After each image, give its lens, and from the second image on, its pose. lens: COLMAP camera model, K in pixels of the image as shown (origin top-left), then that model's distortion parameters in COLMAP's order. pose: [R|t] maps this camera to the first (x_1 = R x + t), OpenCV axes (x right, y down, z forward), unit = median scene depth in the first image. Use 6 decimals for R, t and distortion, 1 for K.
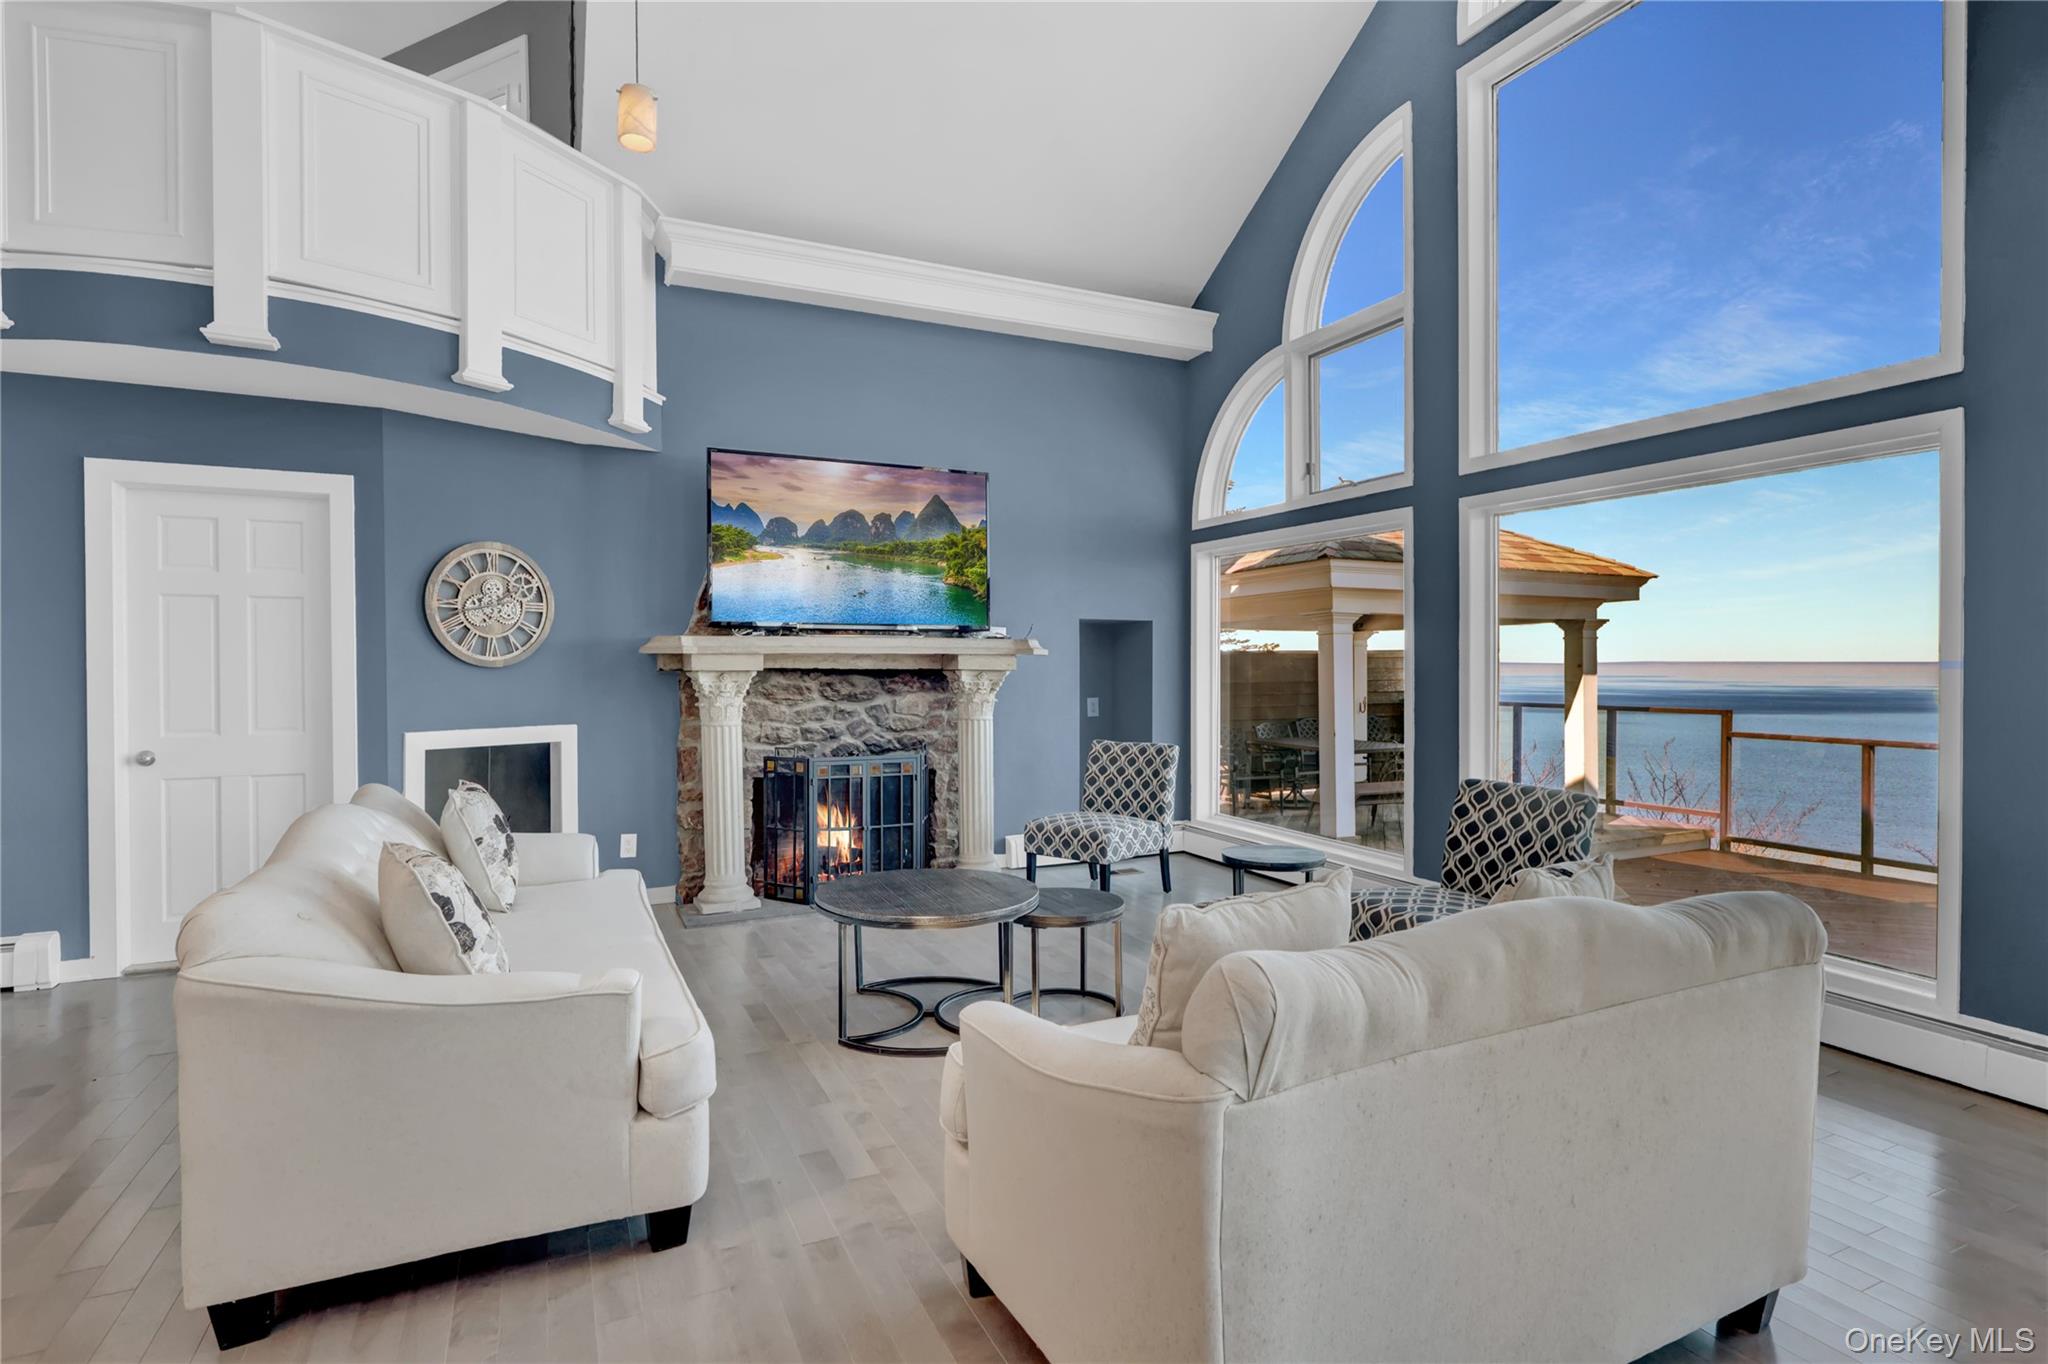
lens RADIAL K [[1012.7, 0, 1020.9], [0, 1012.7, 669.1], [0, 0, 1]] dist [-0.000074, 0.000281]
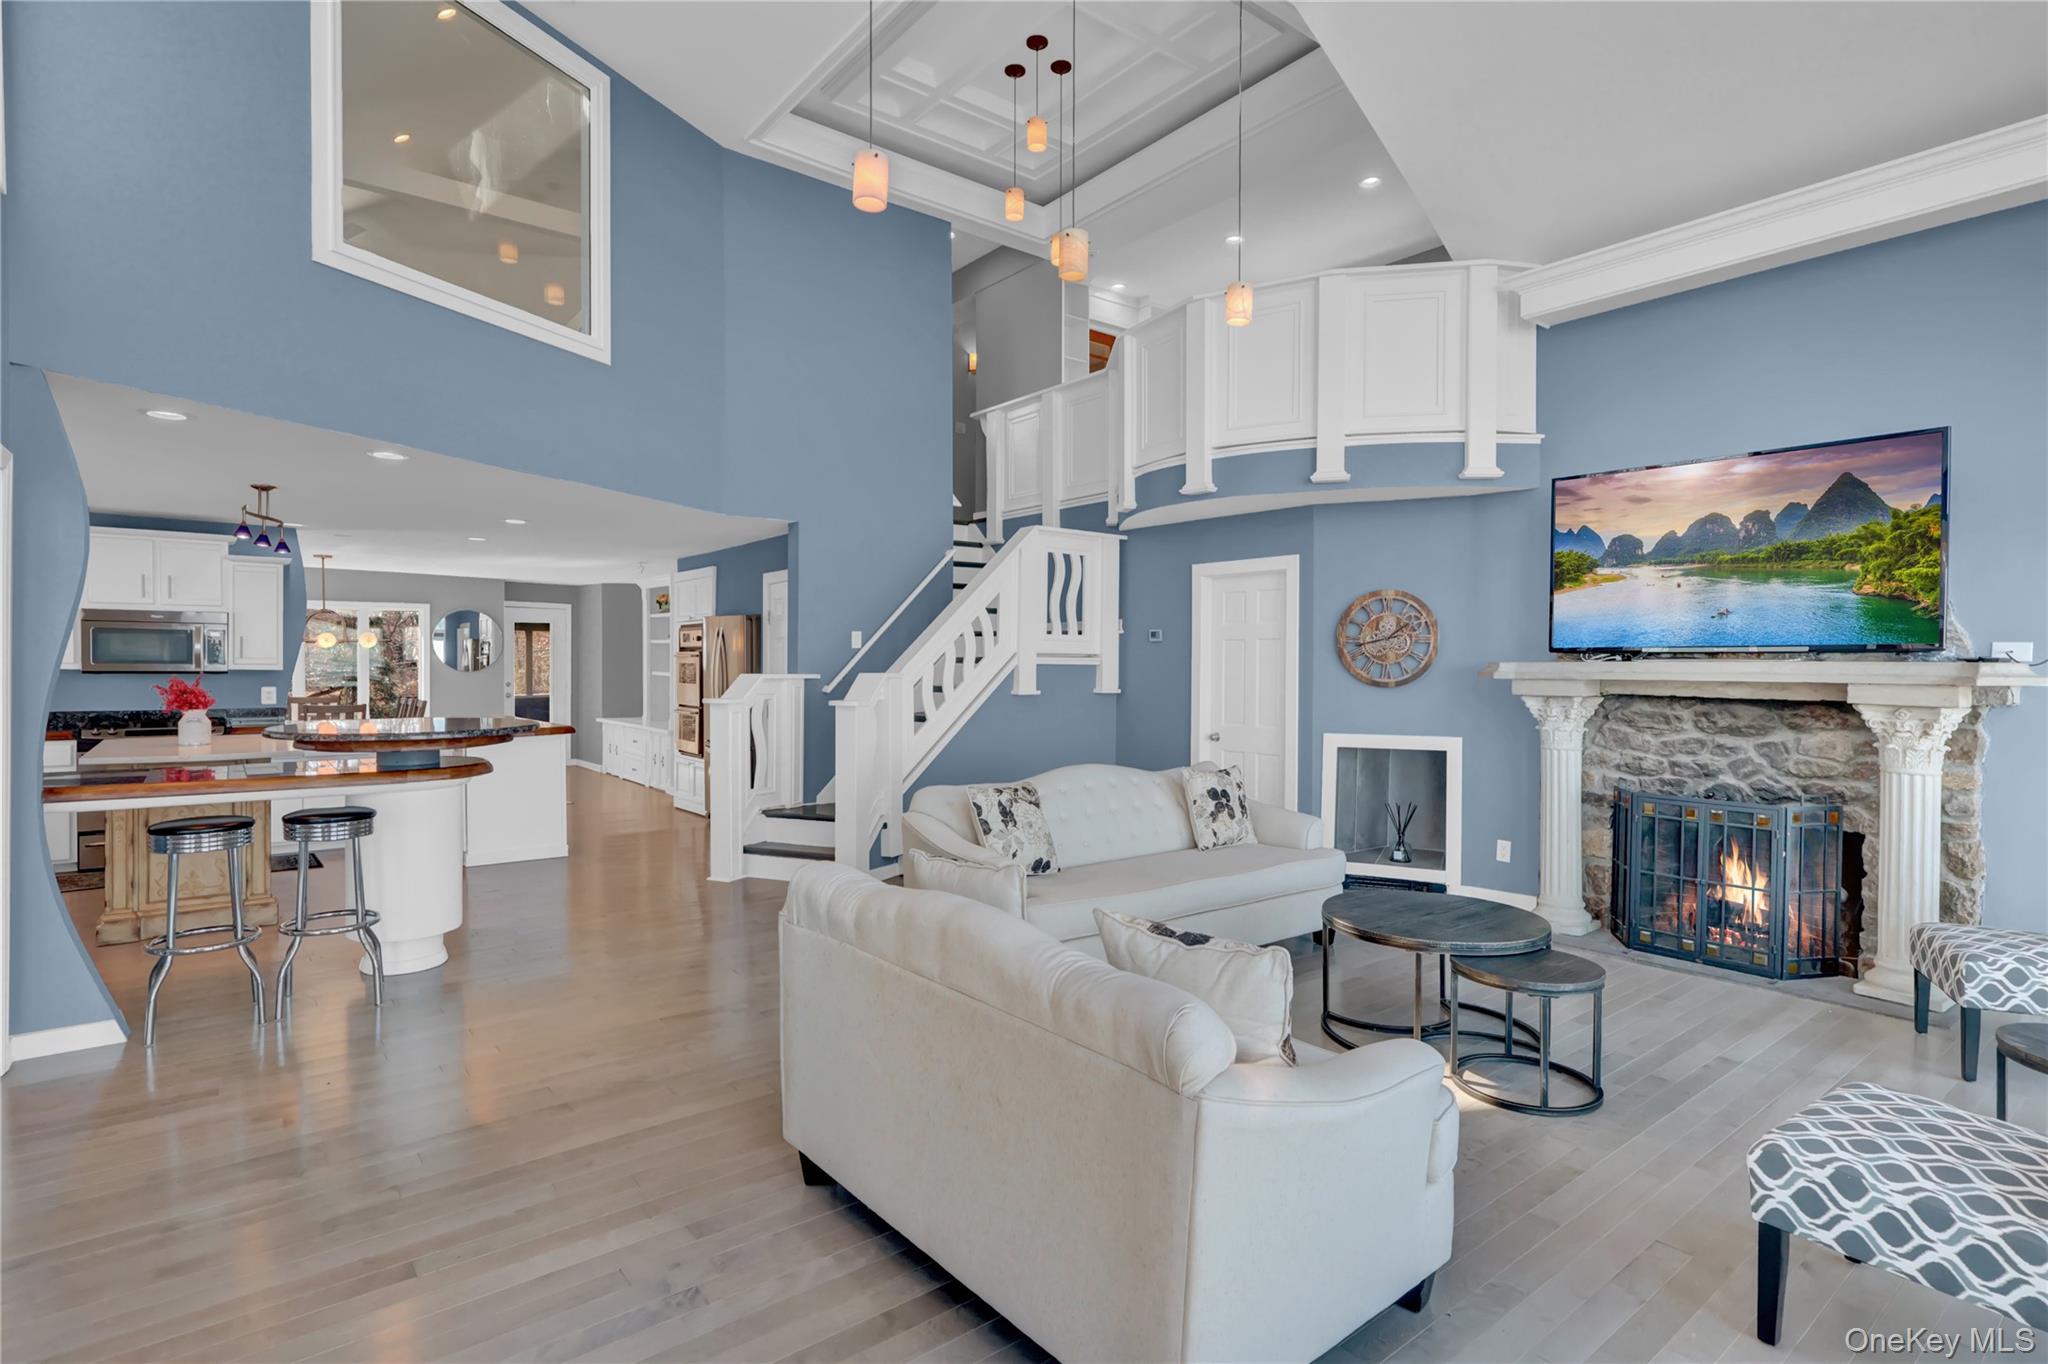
lens RADIAL K [[1012.7, 0, 1020.9], [0, 1012.7, 669.1], [0, 0, 1]] dist [-0.000074, 0.000281]
pose [[0.228746, 0.007723, -0.973455, 0.541594], [-0.008547, 0.999946, 0.005925, -0.024666], [0.973449, 0.006965, 0.228800, 0.224542]]
